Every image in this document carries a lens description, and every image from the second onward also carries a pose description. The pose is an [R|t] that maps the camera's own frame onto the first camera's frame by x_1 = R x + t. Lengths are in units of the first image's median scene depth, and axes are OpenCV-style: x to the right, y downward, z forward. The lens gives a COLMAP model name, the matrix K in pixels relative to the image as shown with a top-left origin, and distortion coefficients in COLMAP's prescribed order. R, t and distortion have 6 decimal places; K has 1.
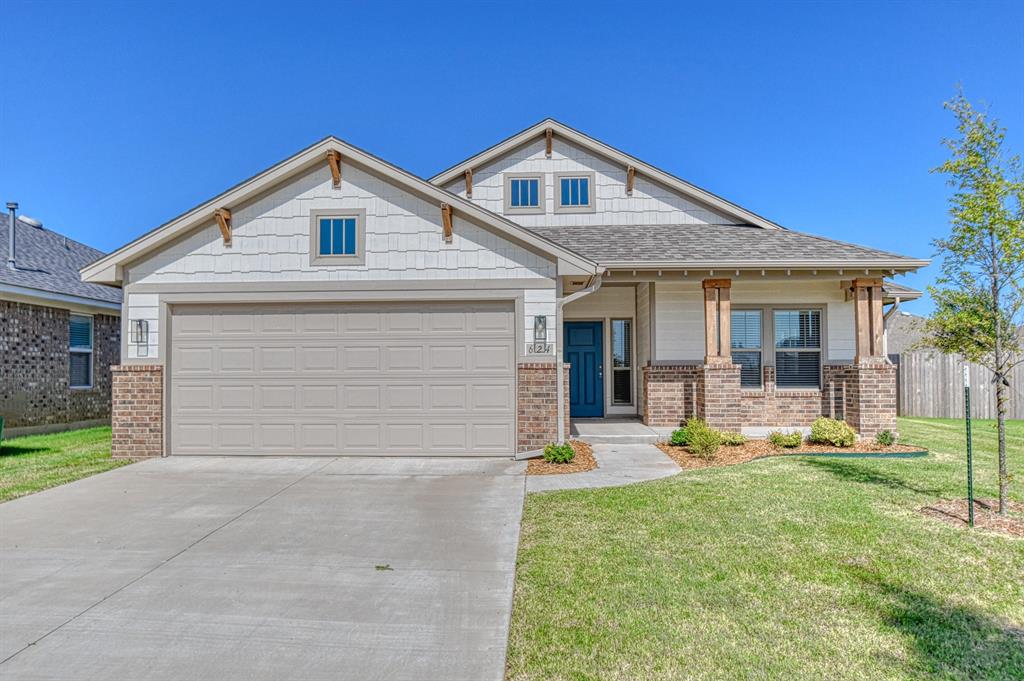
lens RADIAL K [[737.2, 0, 515.0], [0, 737.2, 348.8], [0, 0, 1]] dist [0.004352, 0.003524]
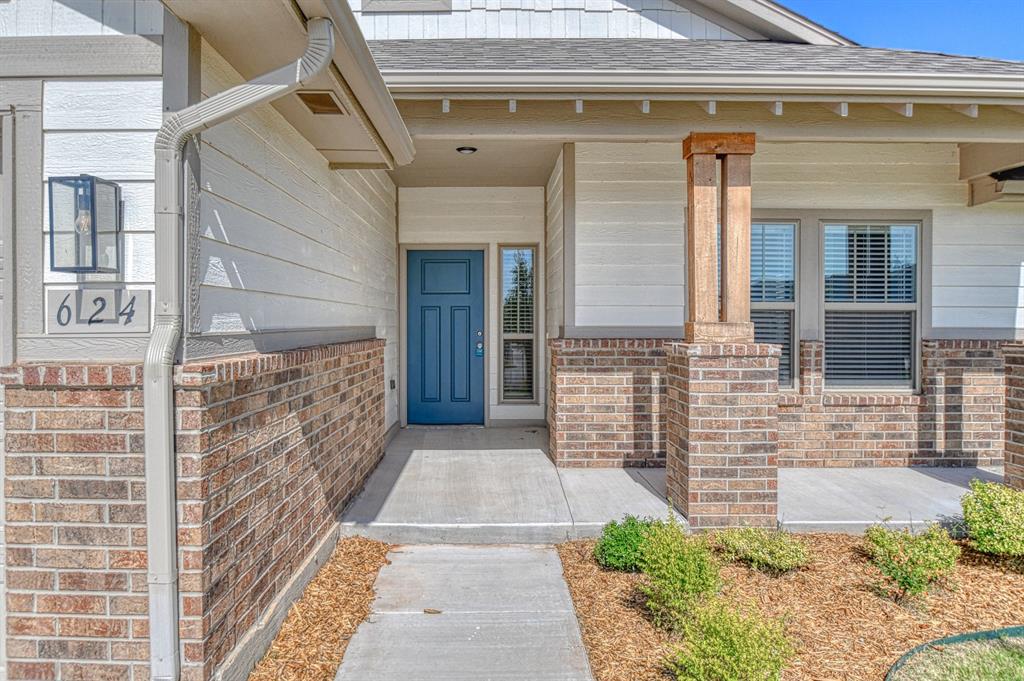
lens RADIAL K [[706.9, 0, 479.8], [0, 706.9, 324.3], [0, 0, 1]] dist [-0.014078, -0.002276]
pose [[0.999640, 0.005143, 0.026336, 0.119518], [-0.006215, 0.999149, 0.040771, -0.003948], [-0.026104, -0.040920, 0.998821, 0.554755]]
